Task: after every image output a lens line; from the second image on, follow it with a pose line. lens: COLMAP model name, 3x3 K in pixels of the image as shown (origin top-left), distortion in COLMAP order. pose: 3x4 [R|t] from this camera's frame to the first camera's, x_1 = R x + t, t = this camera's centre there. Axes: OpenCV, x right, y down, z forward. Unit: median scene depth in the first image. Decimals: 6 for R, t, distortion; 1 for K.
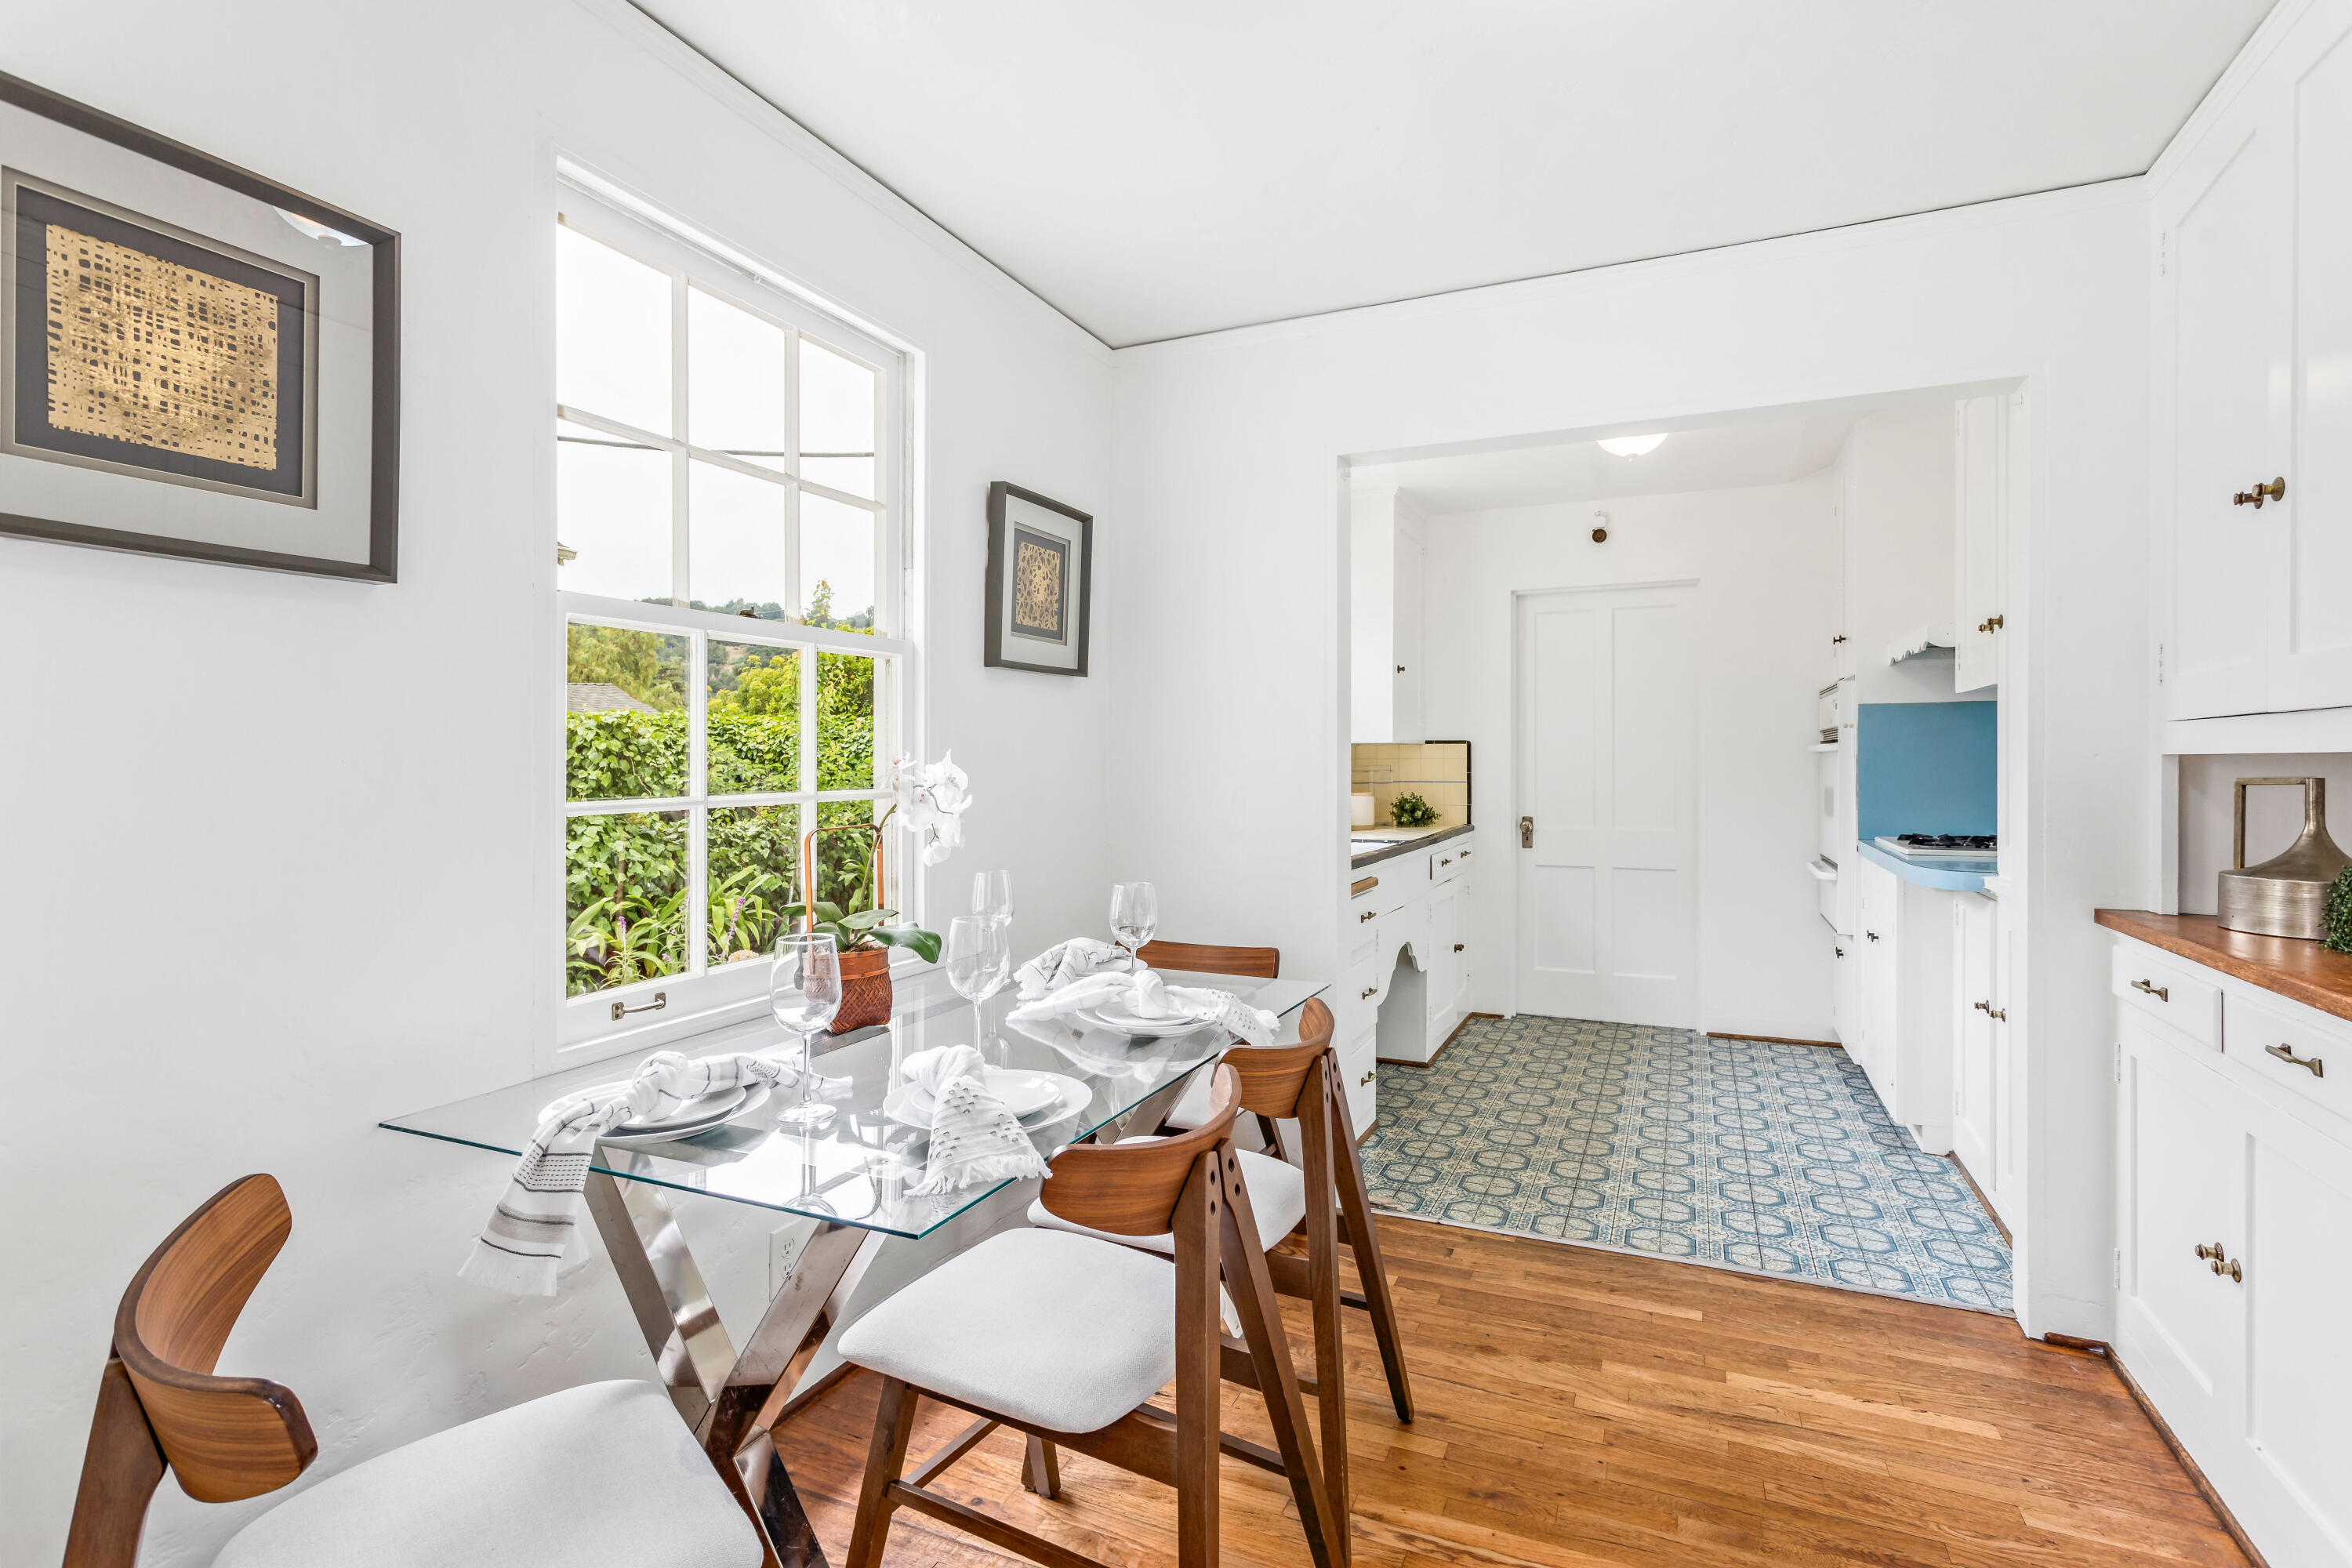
lens RADIAL K [[1123.3, 0, 1187.9], [0, 1123.3, 763.5], [0, 0, 1]] dist [0.000312, 0.001497]
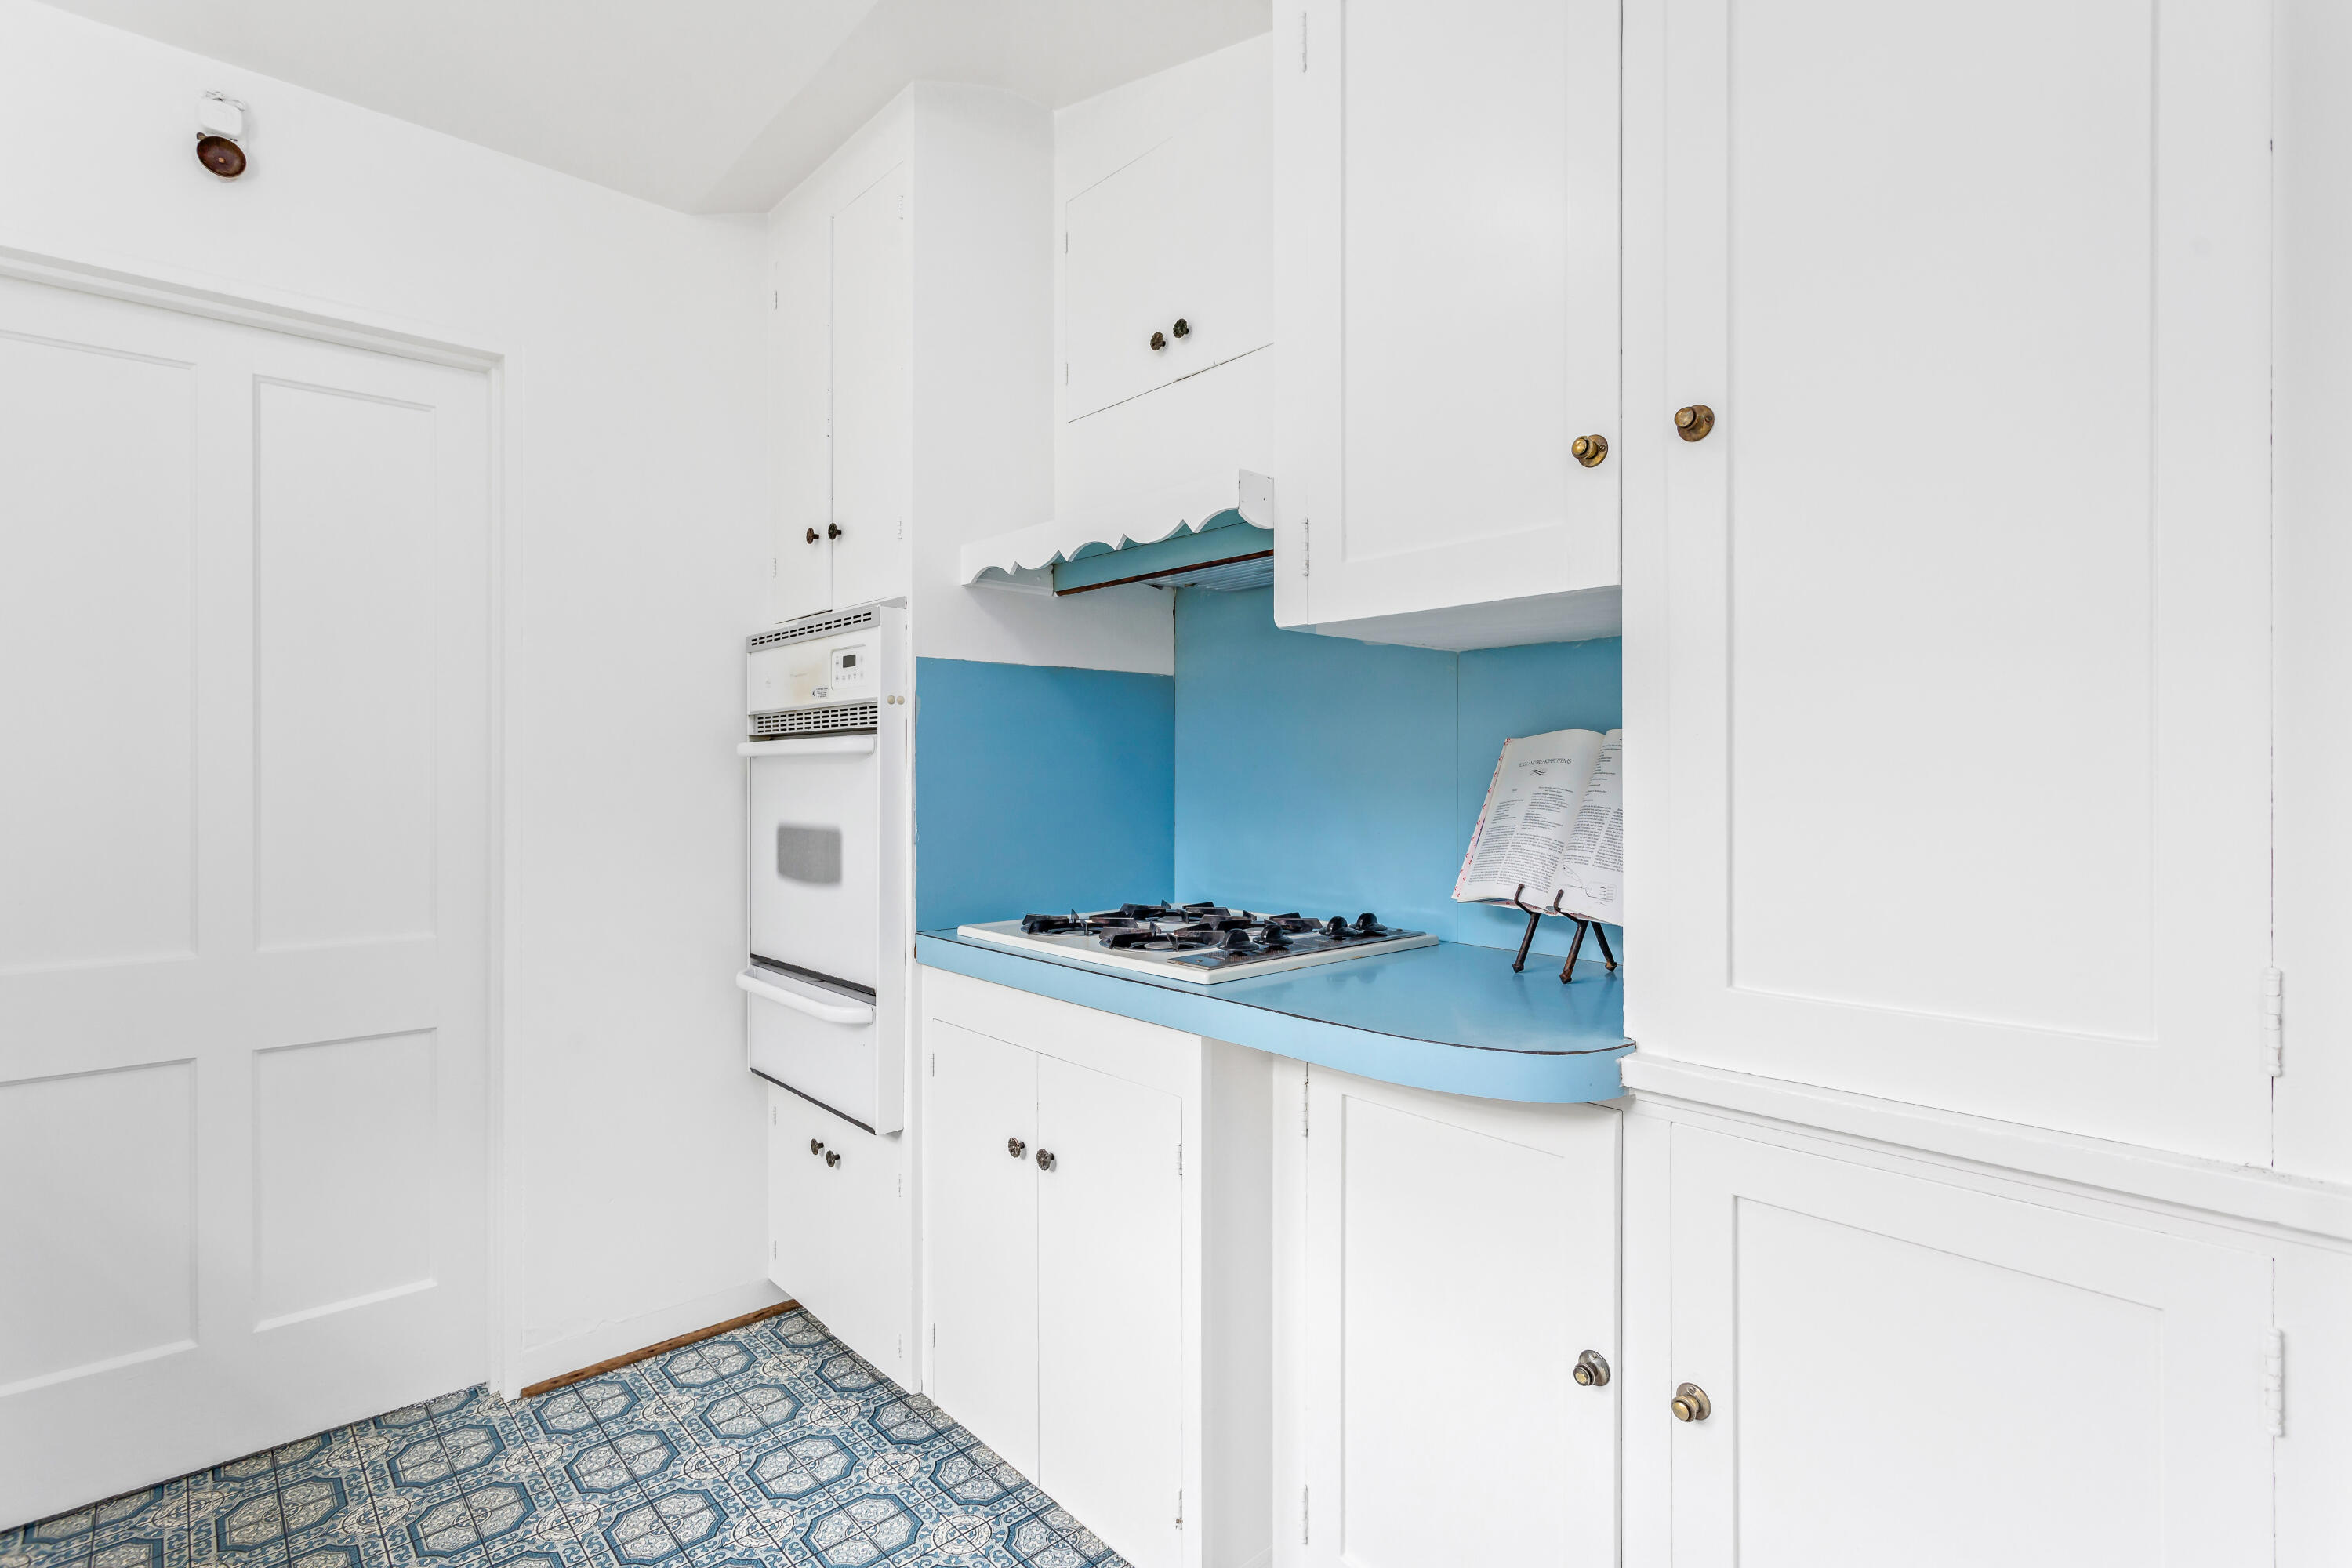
lens RADIAL K [[1123.3, 0, 1177.9], [0, 1123.3, 773.6], [0, 0, 1]] dist [0.000312, 0.001497]
pose [[0.406069, 0.001995, 0.913840, 0.157917], [0.001353, 0.999995, -0.002784, -0.000196], [-0.913841, 0.002367, 0.406064, 0.565015]]
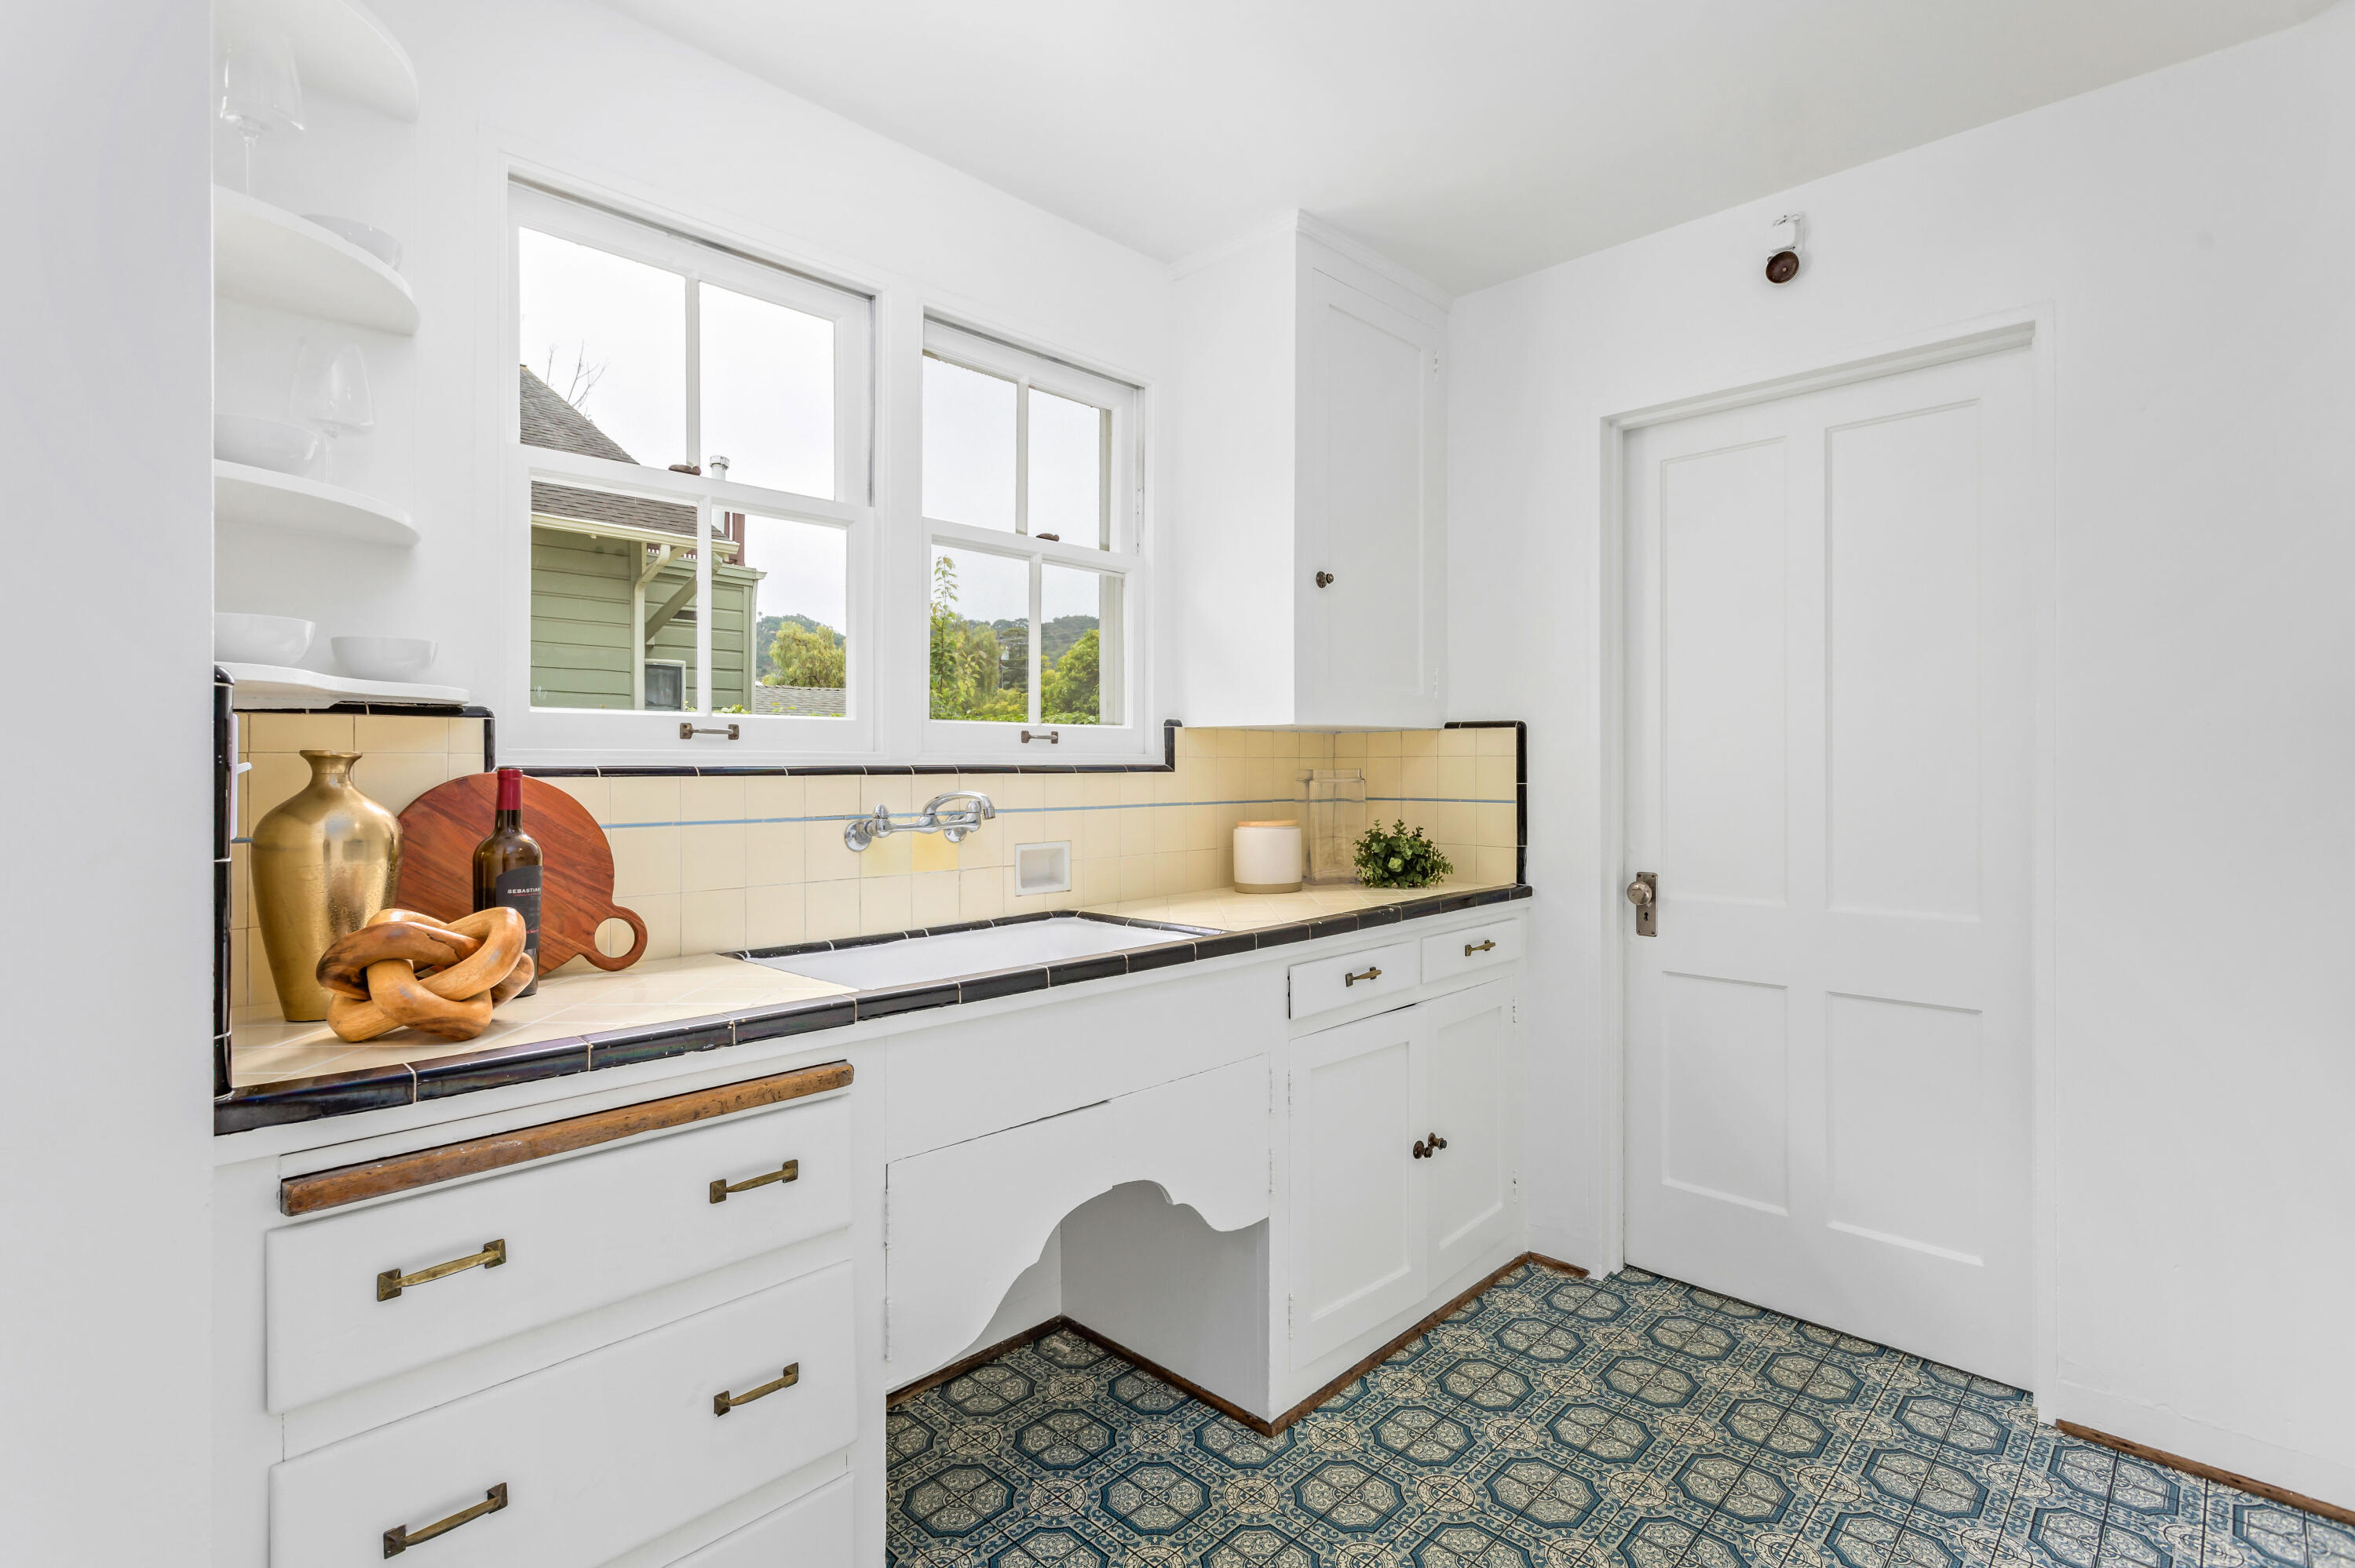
lens RADIAL K [[1124.6, 0, 1177.9], [0, 1124.6, 761.7], [0, 0, 1]] dist [0.000312, 0.001497]
pose [[0.940148, -0.001849, -0.340760, 0.289874], [0.000931, 0.999995, -0.002858, -0.000288], [0.340764, 0.002370, 0.940146, 0.484737]]
